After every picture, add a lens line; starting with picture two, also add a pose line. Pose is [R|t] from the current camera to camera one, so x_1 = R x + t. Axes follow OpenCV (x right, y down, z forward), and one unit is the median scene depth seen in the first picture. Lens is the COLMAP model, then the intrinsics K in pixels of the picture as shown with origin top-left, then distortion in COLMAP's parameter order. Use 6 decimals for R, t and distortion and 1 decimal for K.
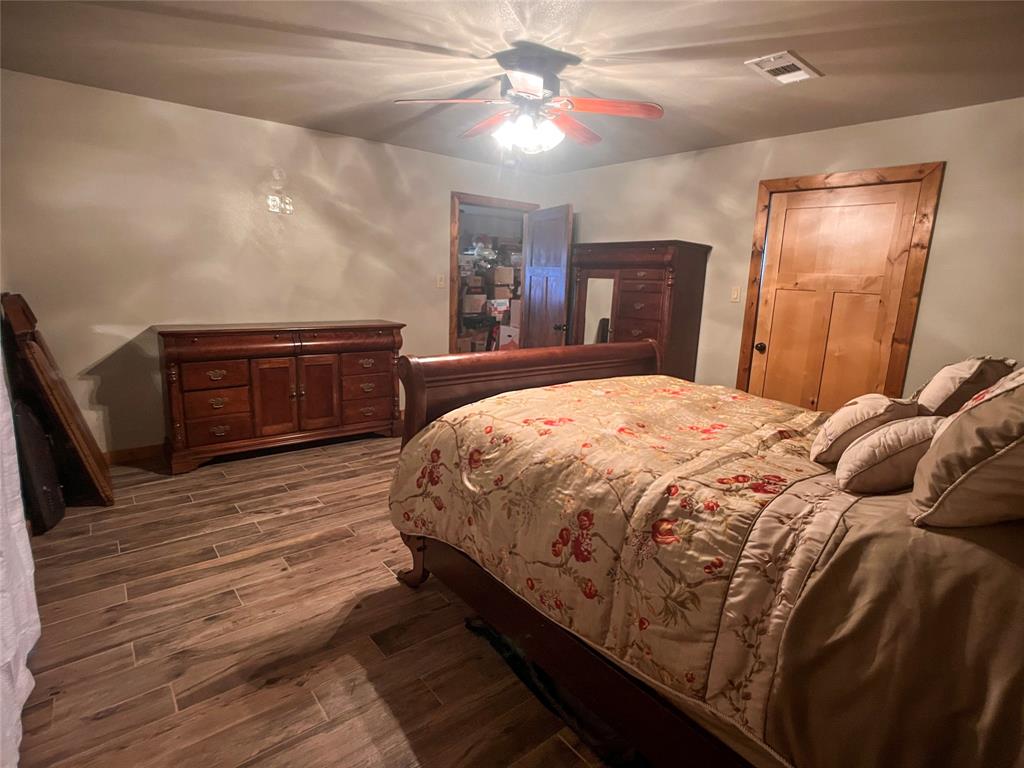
lens RADIAL K [[527.6, 0, 506.4], [0, 527.6, 377.9], [0, 0, 1]] dist [0.001684, 0.000209]
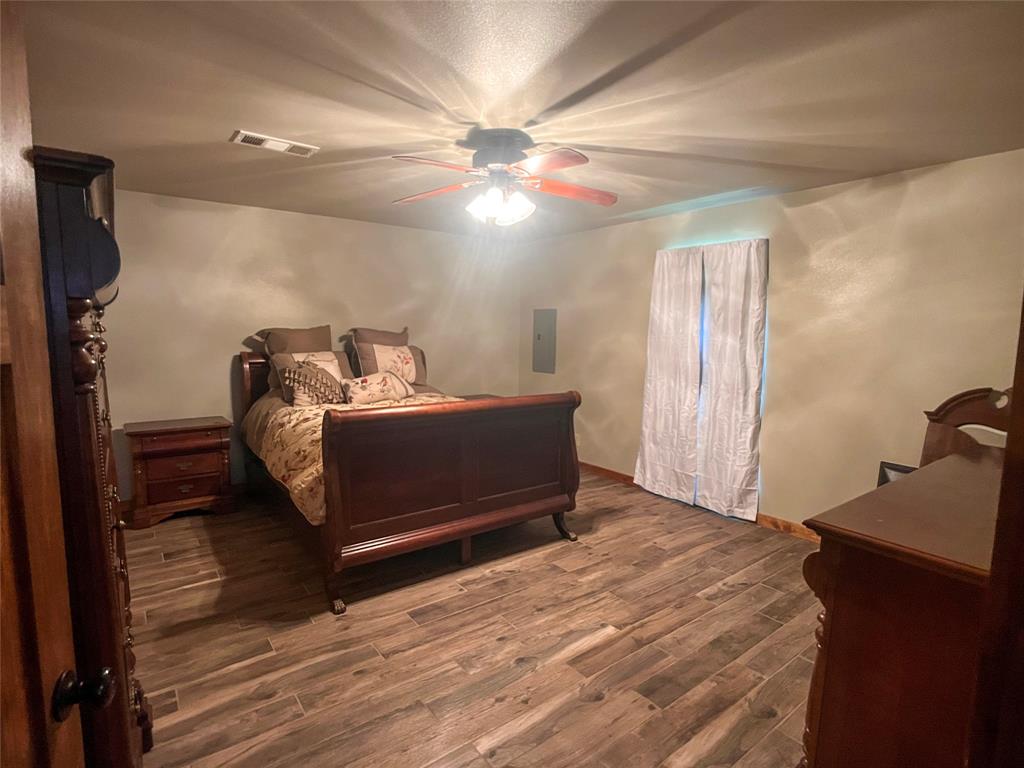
lens RADIAL K [[527.6, 0, 510.3], [0, 527.6, 388.5], [0, 0, 1]] dist [0.001684, 0.000209]
pose [[-0.998156, -0.057192, 0.020339, -0.021689], [-0.048186, 0.950333, 0.307481, -0.442449], [-0.036914, 0.305934, -0.951337, 2.110404]]
